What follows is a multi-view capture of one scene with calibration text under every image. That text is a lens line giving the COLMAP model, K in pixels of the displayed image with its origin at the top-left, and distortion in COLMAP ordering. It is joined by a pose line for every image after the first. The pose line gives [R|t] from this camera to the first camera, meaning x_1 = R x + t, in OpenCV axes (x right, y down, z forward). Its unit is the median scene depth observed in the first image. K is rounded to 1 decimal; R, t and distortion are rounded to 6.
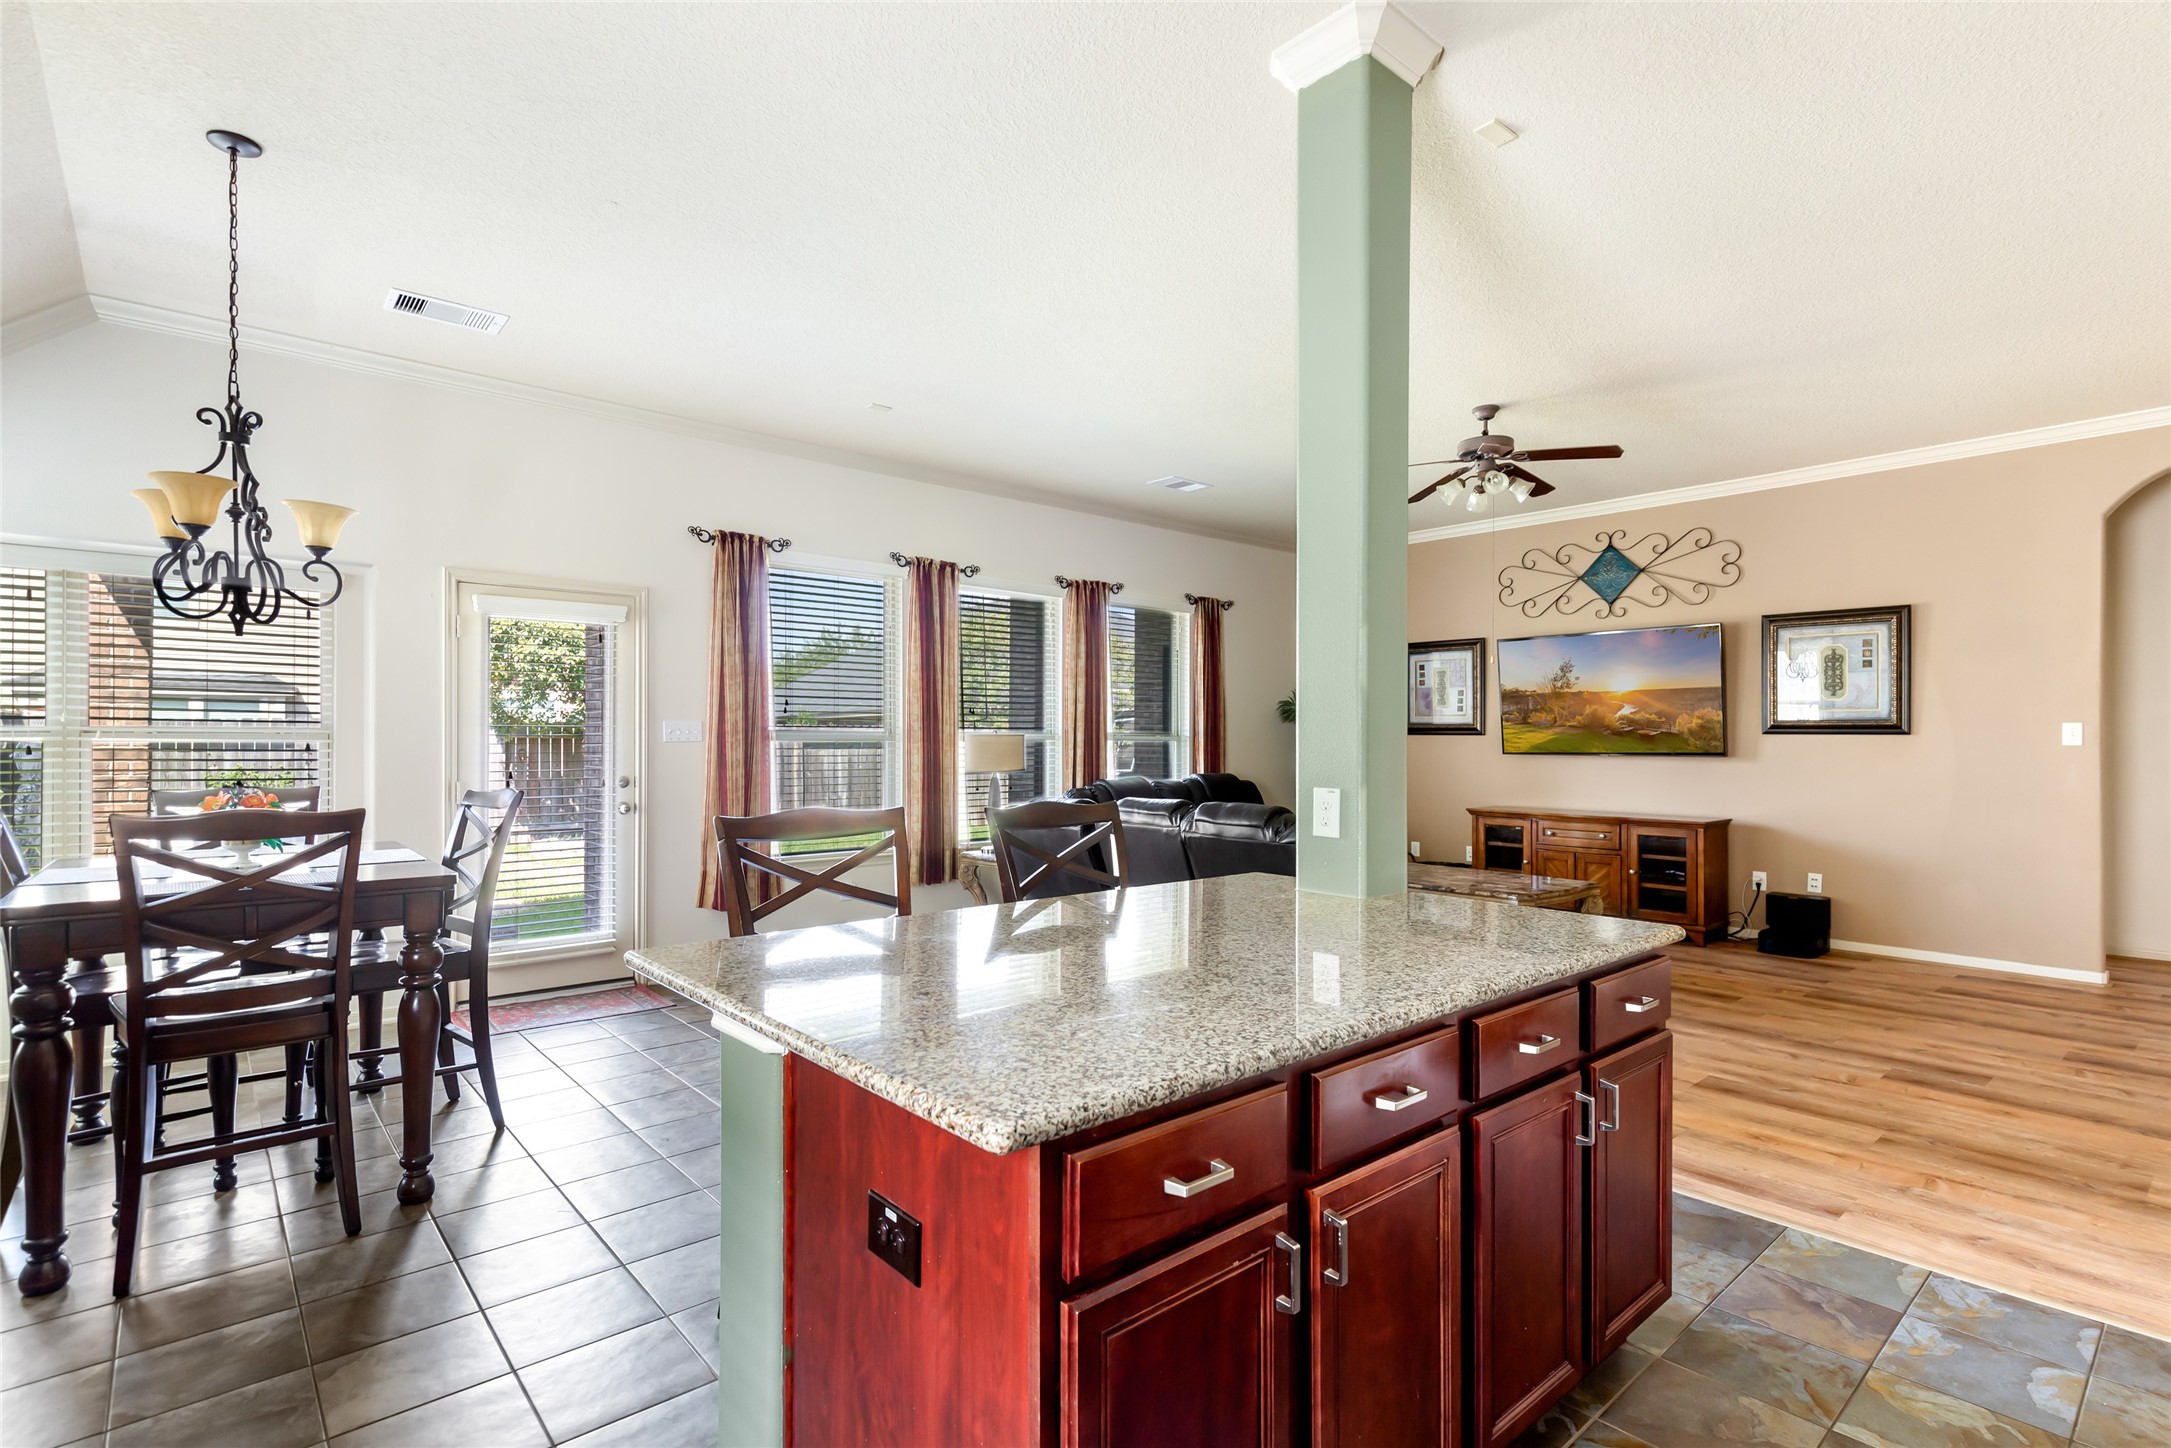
lens RADIAL K [[1029.4, 0, 1103.9], [0, 1029.4, 742.5], [0, 0, 1]] dist [0.003101, 0.000971]
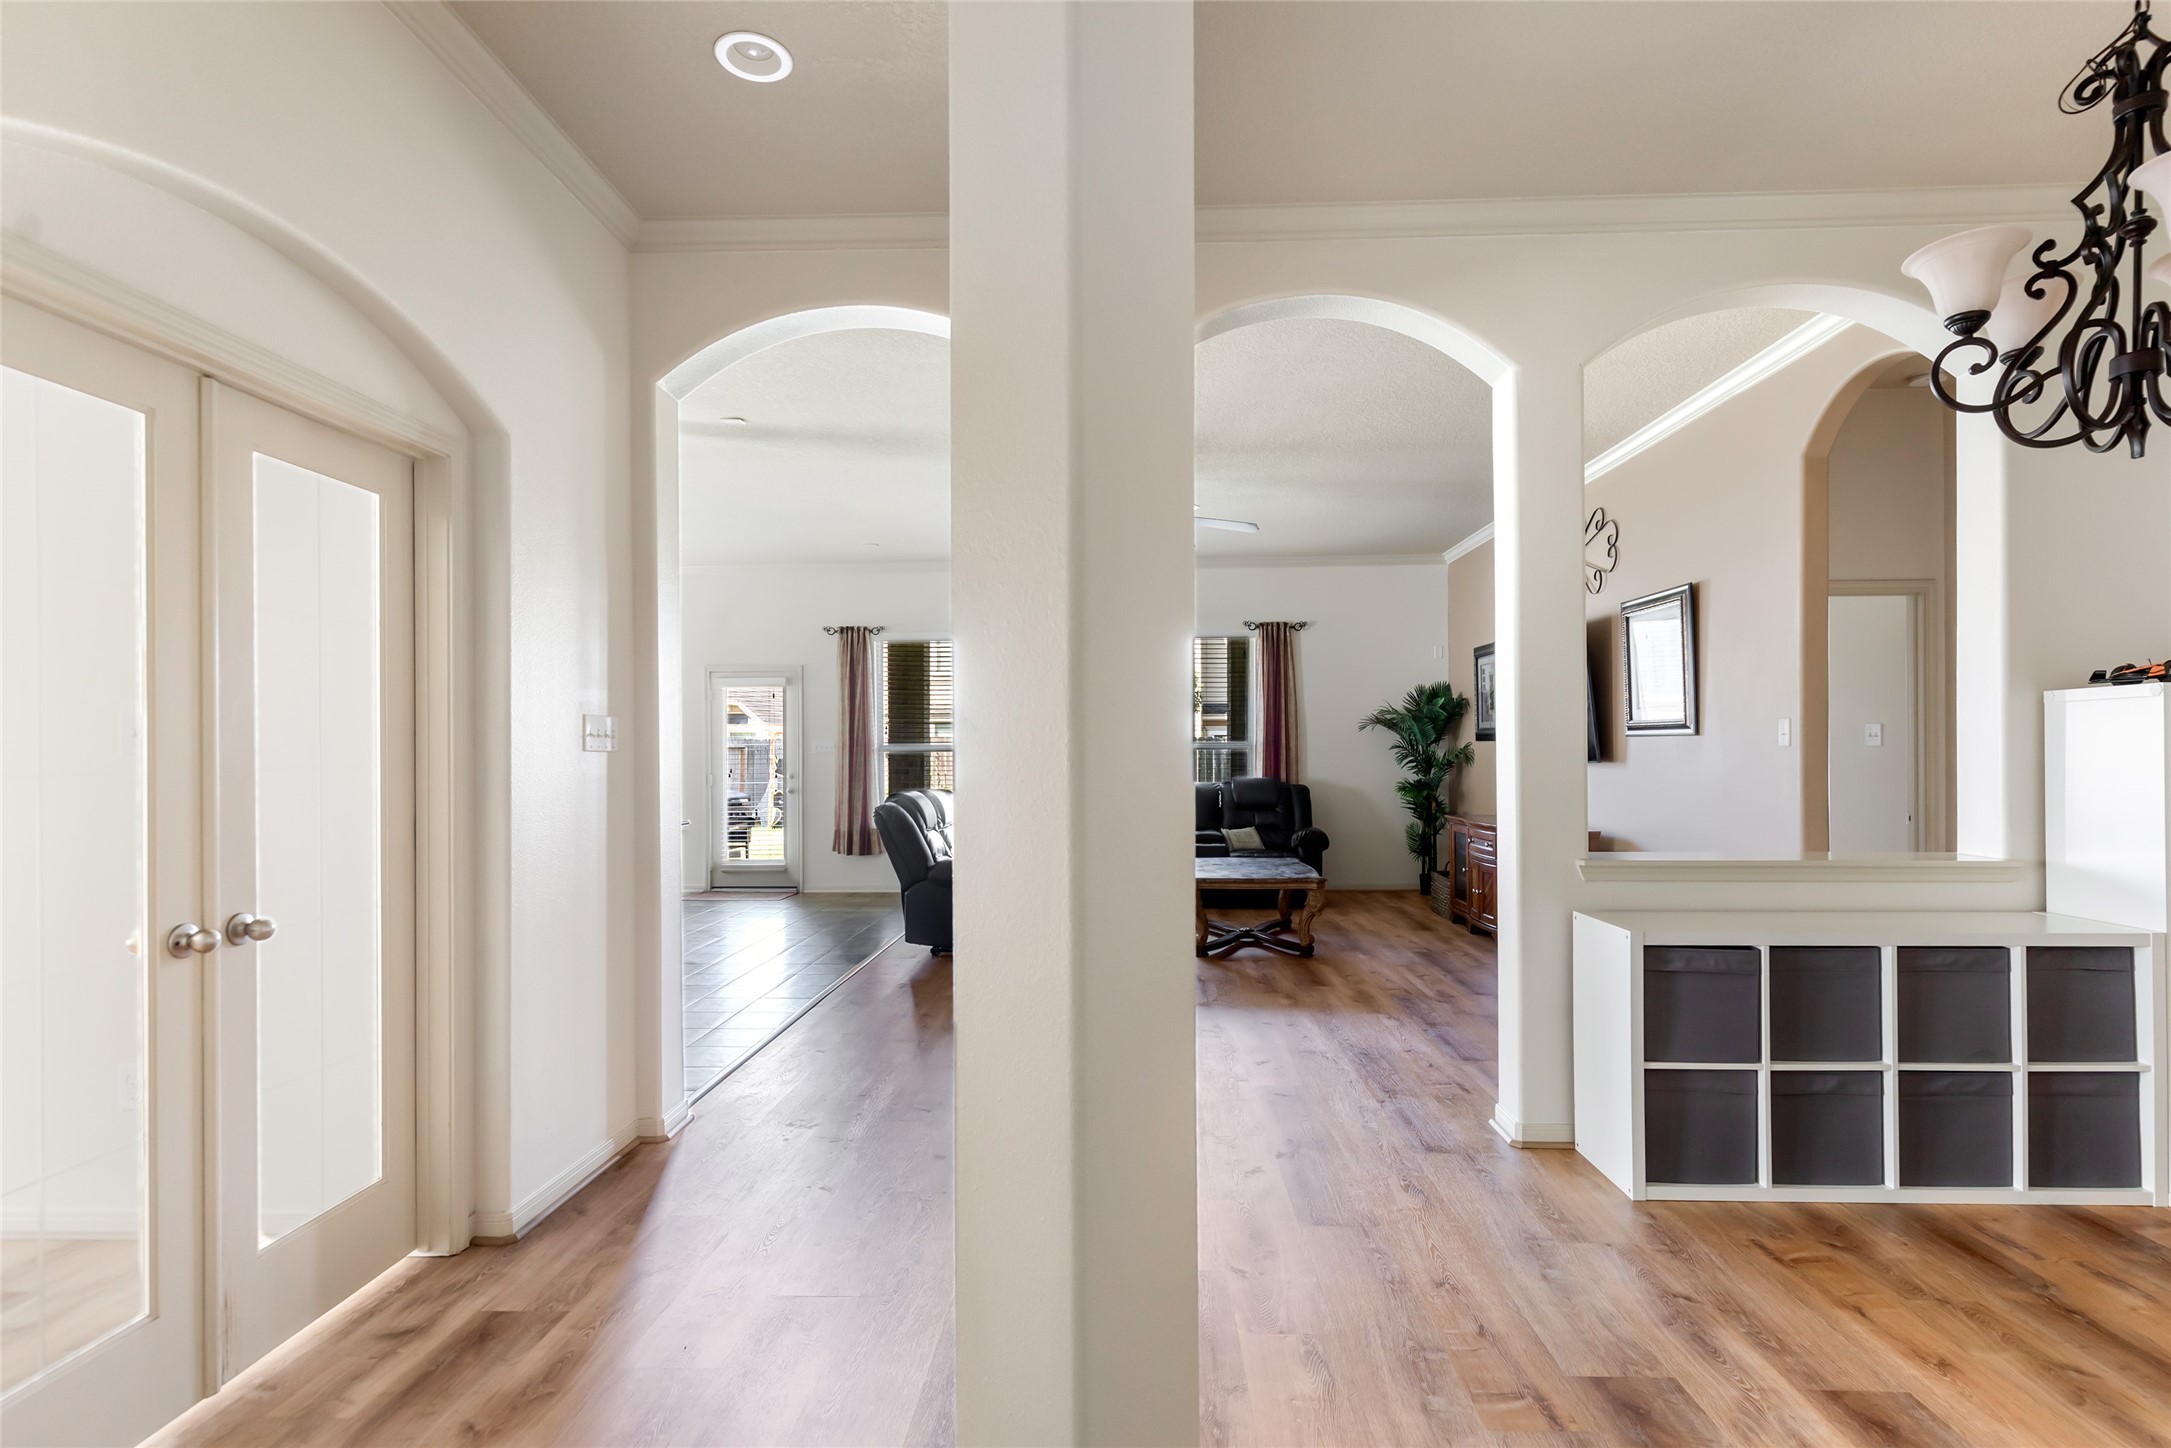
lens RADIAL K [[1029.4, 0, 1103.9], [0, 1029.4, 742.5], [0, 0, 1]] dist [0.003101, 0.000971]
pose [[0.734898, -0.013296, -0.678048, 1.075568], [0.006930, 0.999903, -0.012096, 0.004158], [0.678143, 0.004191, 0.734918, 0.070615]]
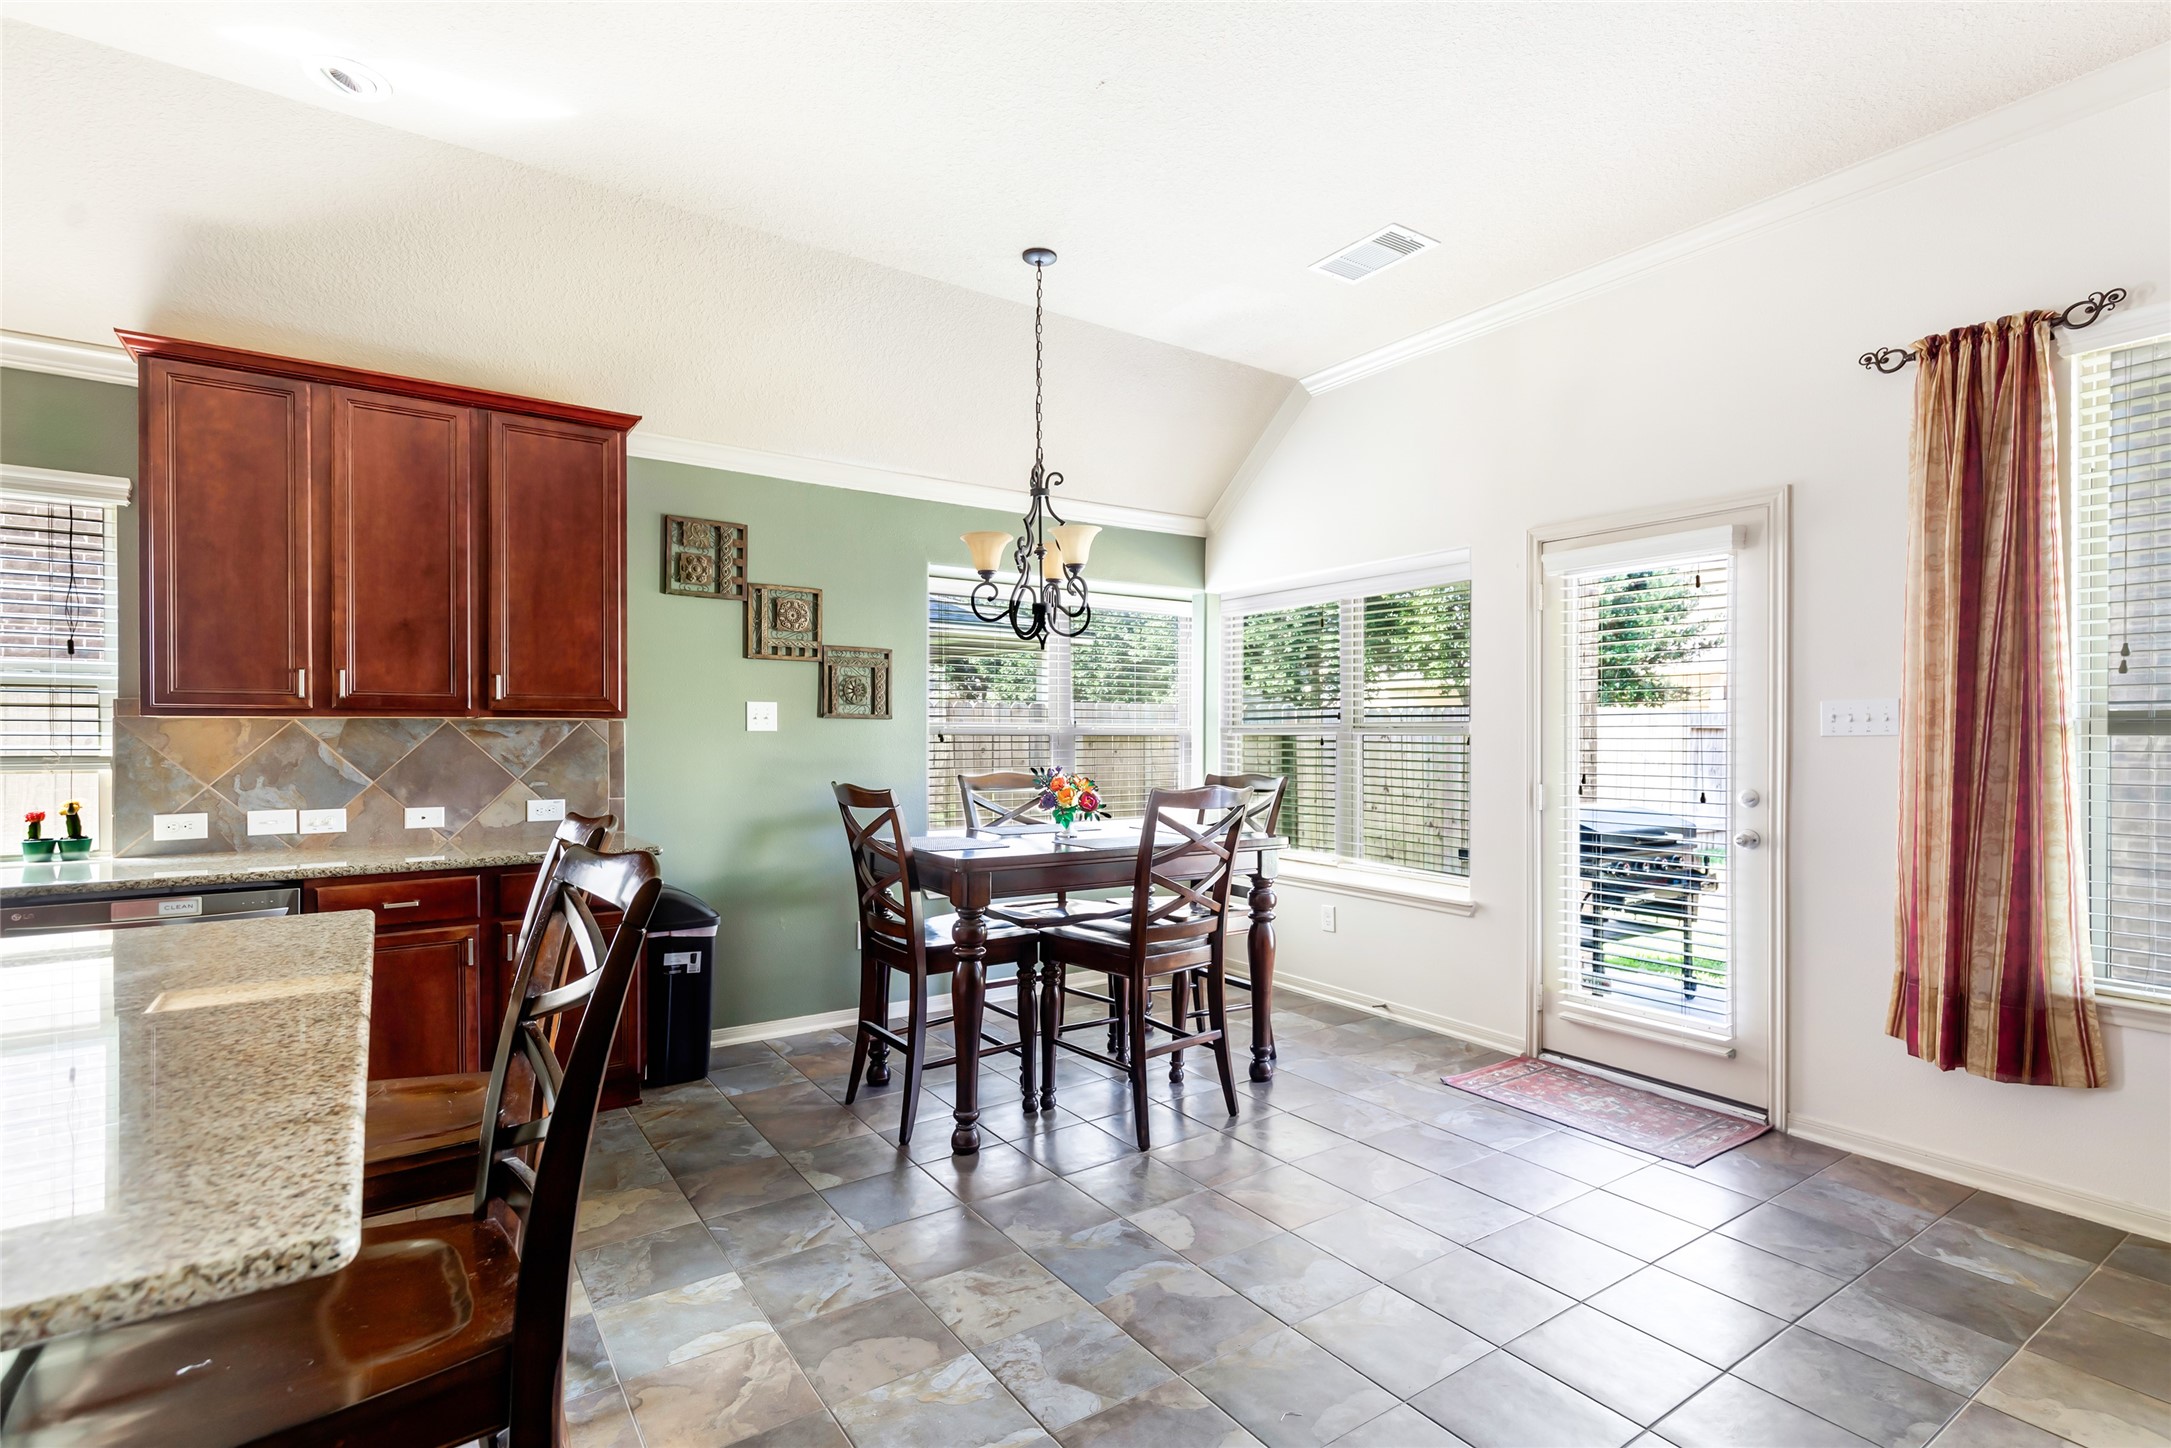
lens RADIAL K [[1029.4, 0, 1103.9], [0, 1029.4, 742.5], [0, 0, 1]] dist [0.003101, 0.000971]
pose [[-0.114217, 0.005609, -0.993440, 0.205473], [-0.001413, 0.999982, 0.005809, -0.000589], [0.993455, 0.002067, -0.114207, 0.650158]]
